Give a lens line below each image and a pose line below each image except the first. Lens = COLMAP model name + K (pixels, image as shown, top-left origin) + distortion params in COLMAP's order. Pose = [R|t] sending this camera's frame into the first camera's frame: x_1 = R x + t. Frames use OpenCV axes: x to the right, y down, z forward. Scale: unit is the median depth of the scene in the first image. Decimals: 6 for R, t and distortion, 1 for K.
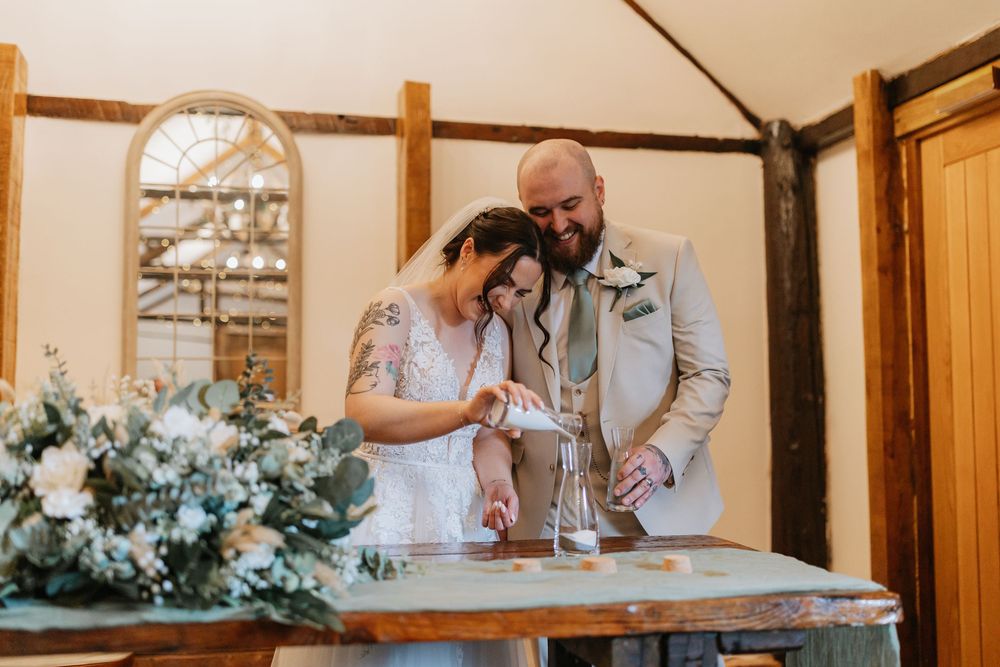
lens RADIAL K [[953.1, 0, 497.1], [0, 953.1, 334.8], [0, 0, 1]] dist [0.008251, 0.000000]
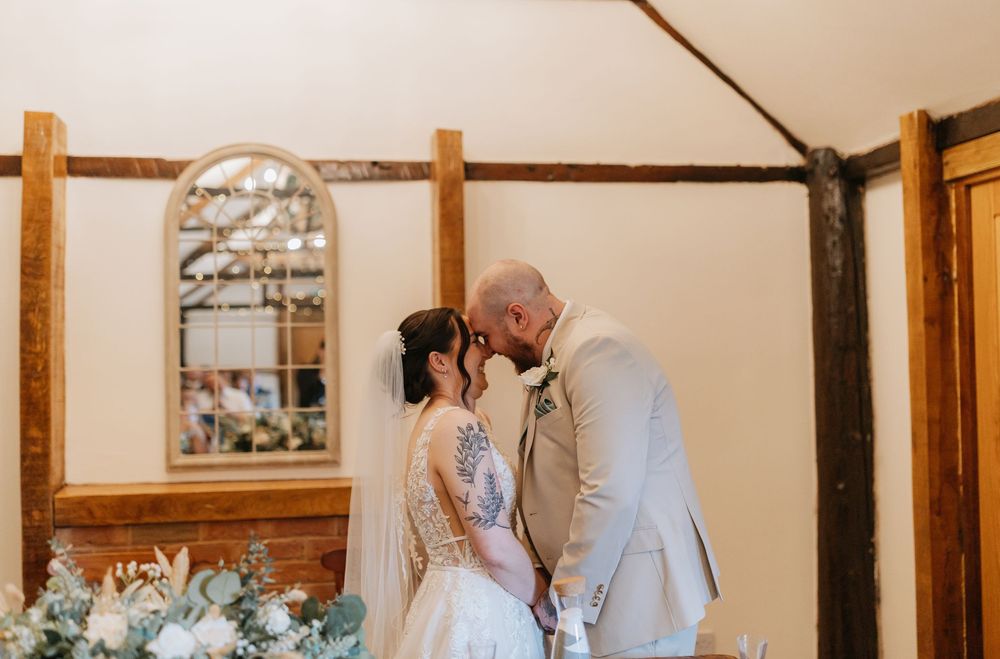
lens RADIAL K [[953.1, 0, 499.9], [0, 953.1, 327.5], [0, 0, 1]] dist [0.008251, 0.000000]
pose [[0.997712, -0.014536, -0.066026, 0.032620], [0.017505, 0.998851, 0.044620, -0.106833], [0.065302, -0.045674, 0.996820, 0.008613]]
